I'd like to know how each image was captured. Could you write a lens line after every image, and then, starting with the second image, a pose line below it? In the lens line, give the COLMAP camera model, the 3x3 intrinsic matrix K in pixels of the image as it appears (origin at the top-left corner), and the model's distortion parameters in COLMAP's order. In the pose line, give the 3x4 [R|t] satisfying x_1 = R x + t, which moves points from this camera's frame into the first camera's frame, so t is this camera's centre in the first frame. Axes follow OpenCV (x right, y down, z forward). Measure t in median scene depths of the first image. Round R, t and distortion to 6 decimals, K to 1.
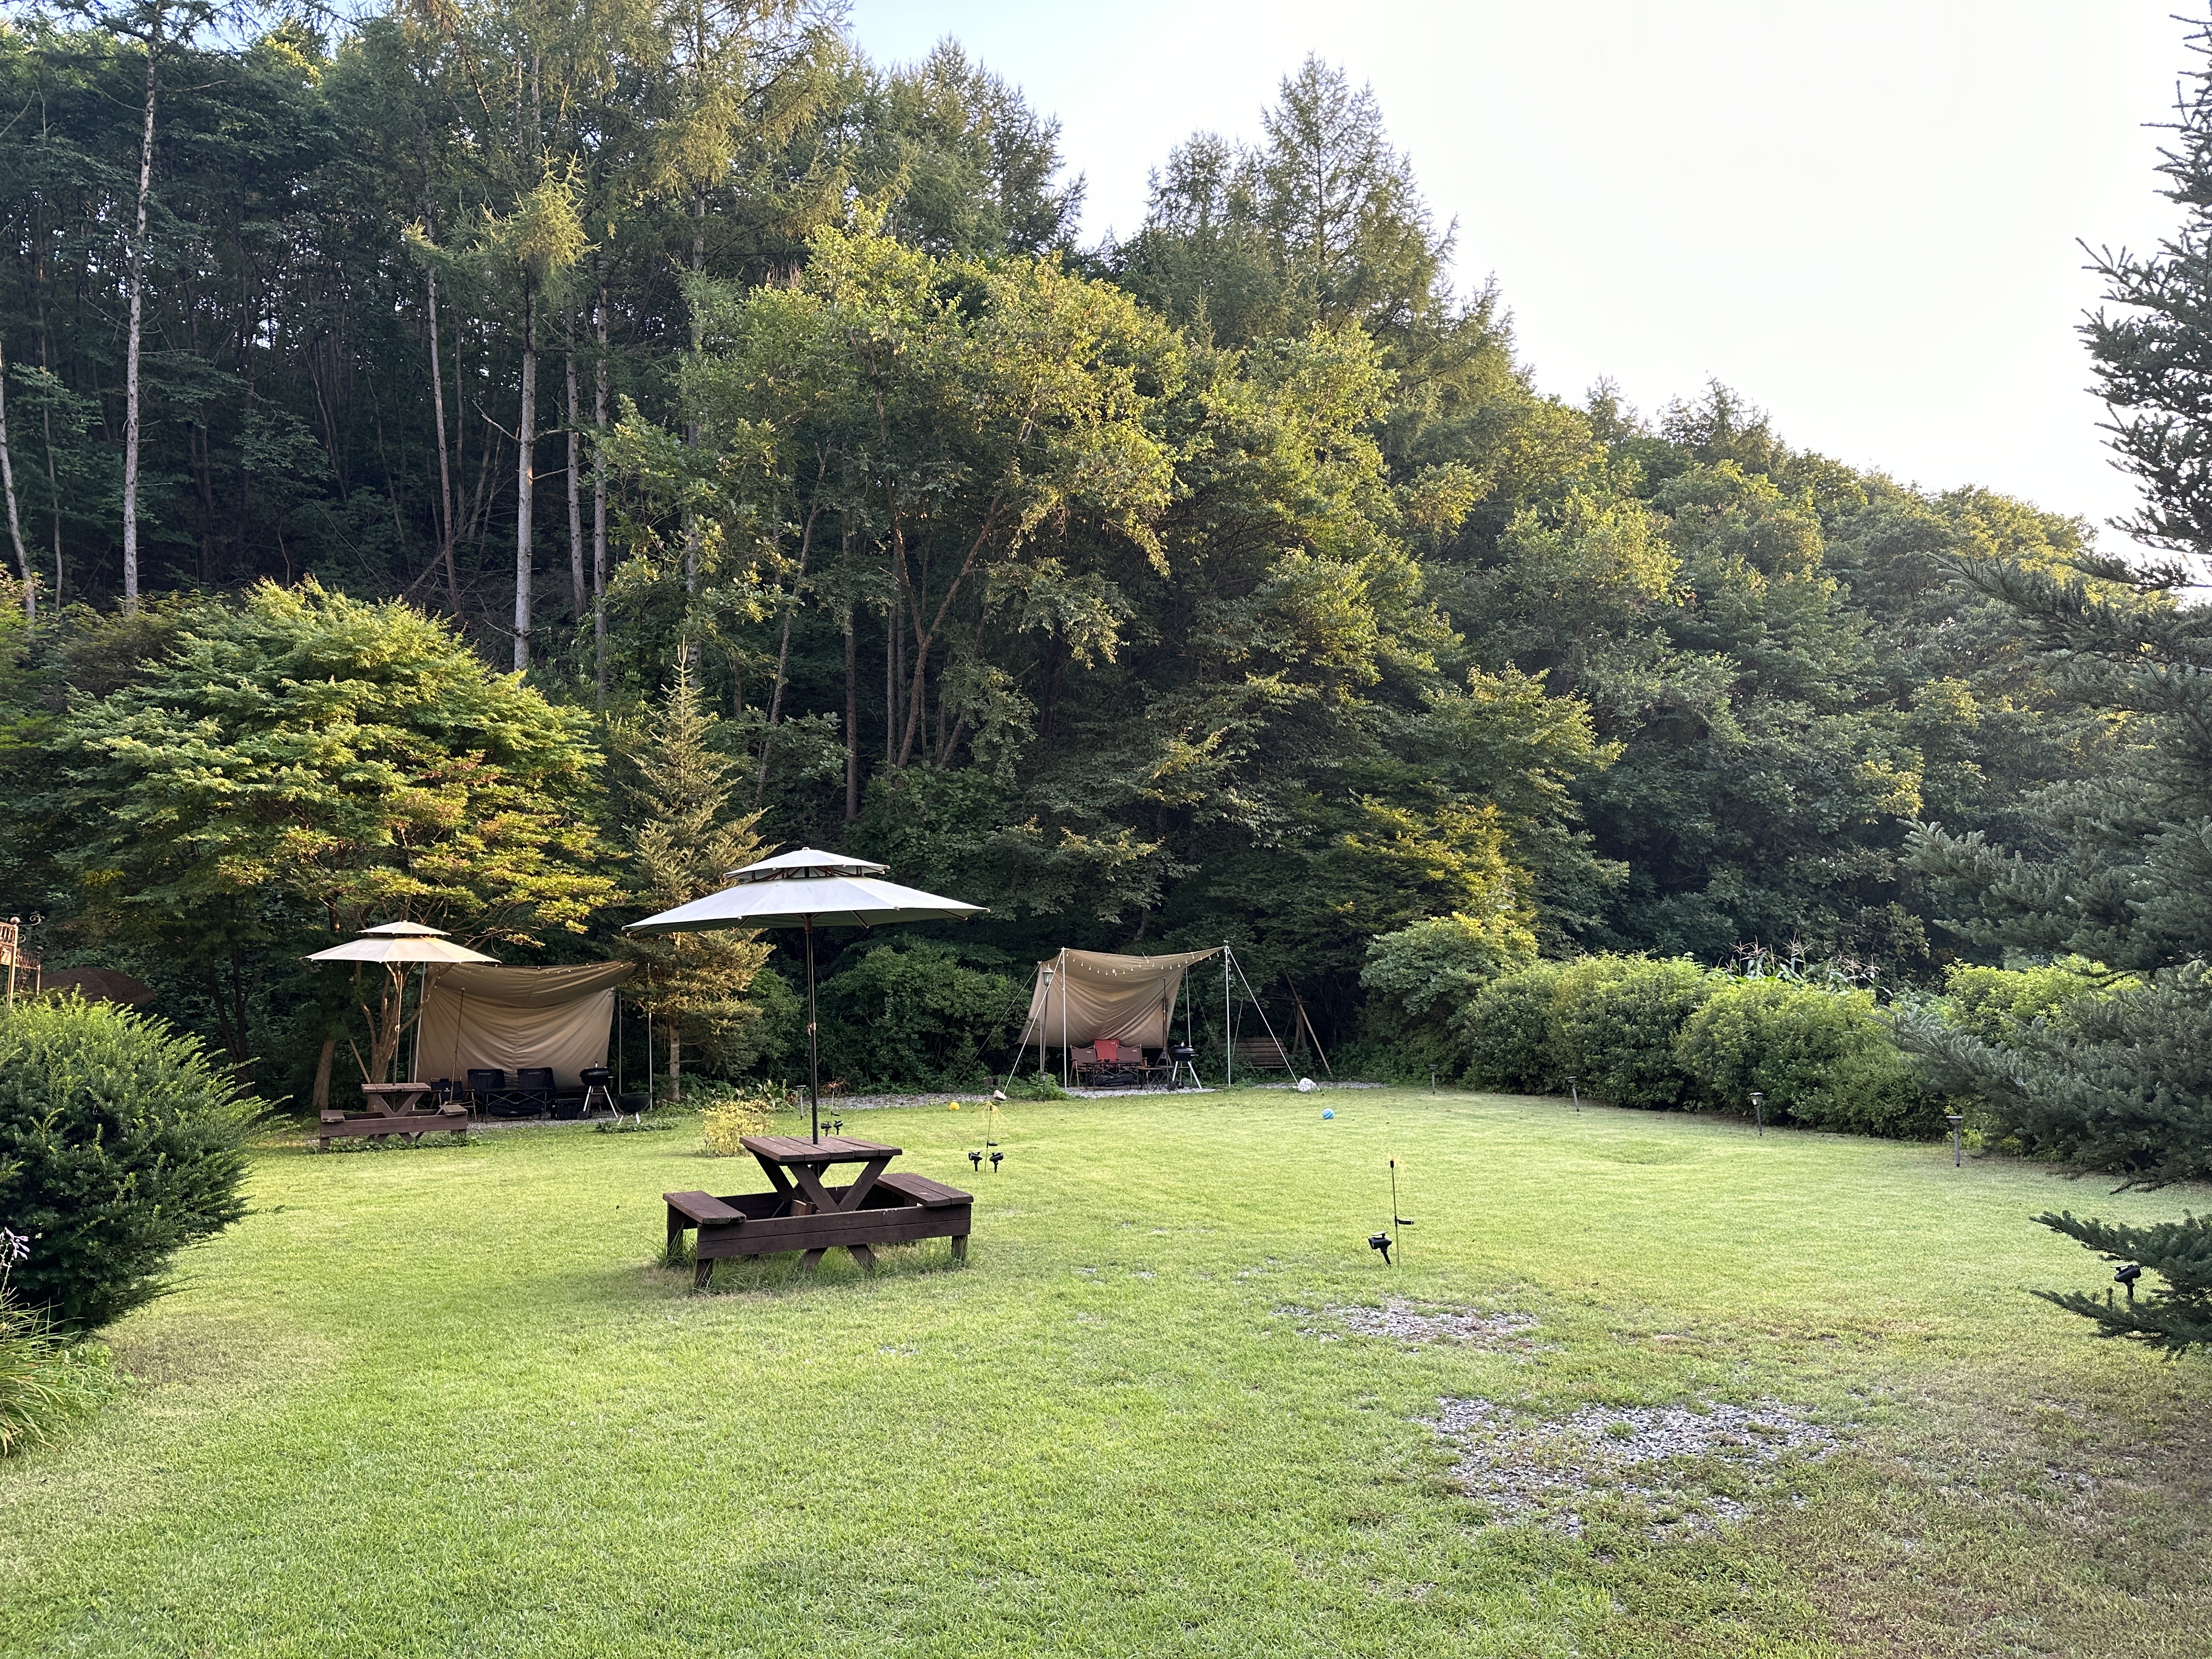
lens RADIAL K [[1542.1, 0, 1099.9], [0, 1542.1, 835.2], [0, 0, 1]] dist [0.144179, -0.215584]
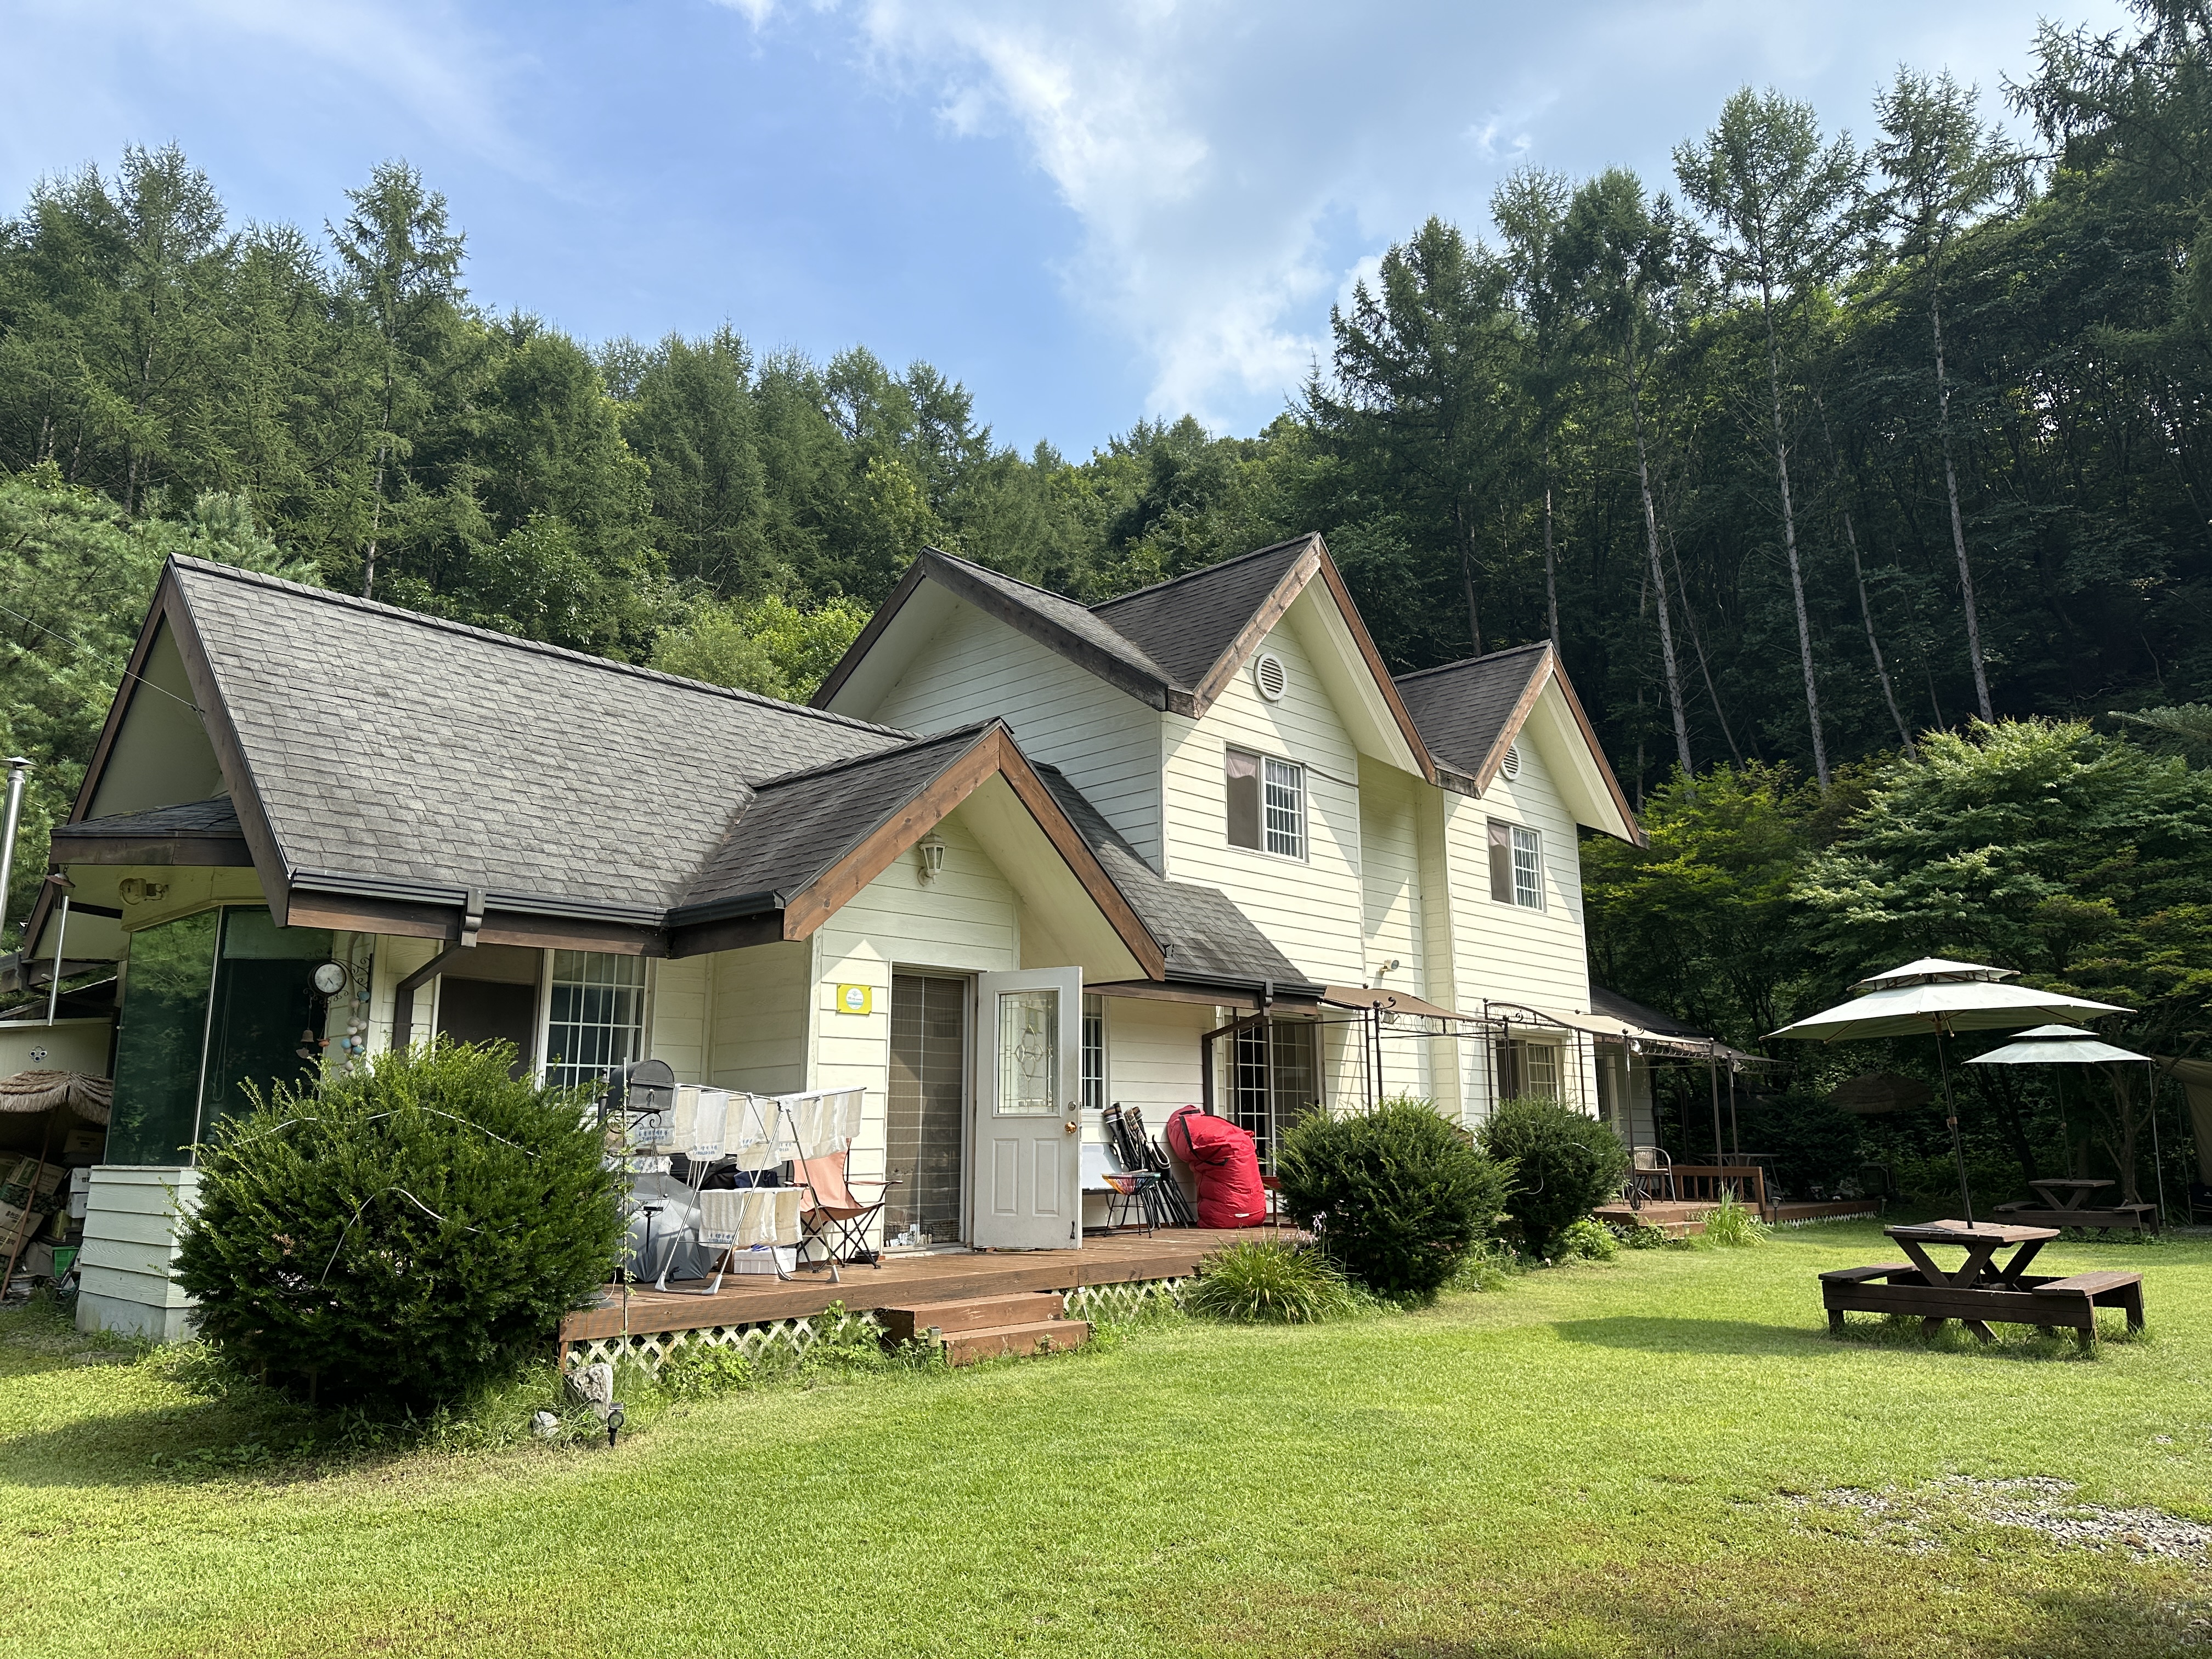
lens RADIAL K [[1548.8, 0, 1106.0], [0, 1548.8, 829.5], [0, 0, 1]] dist [0.000894, 0.045697]
pose [[0.353454, -0.171490, -0.919599, 0.189910], [0.107025, 0.984011, -0.142366, 0.004661], [0.929309, -0.048100, 0.366156, 0.017555]]
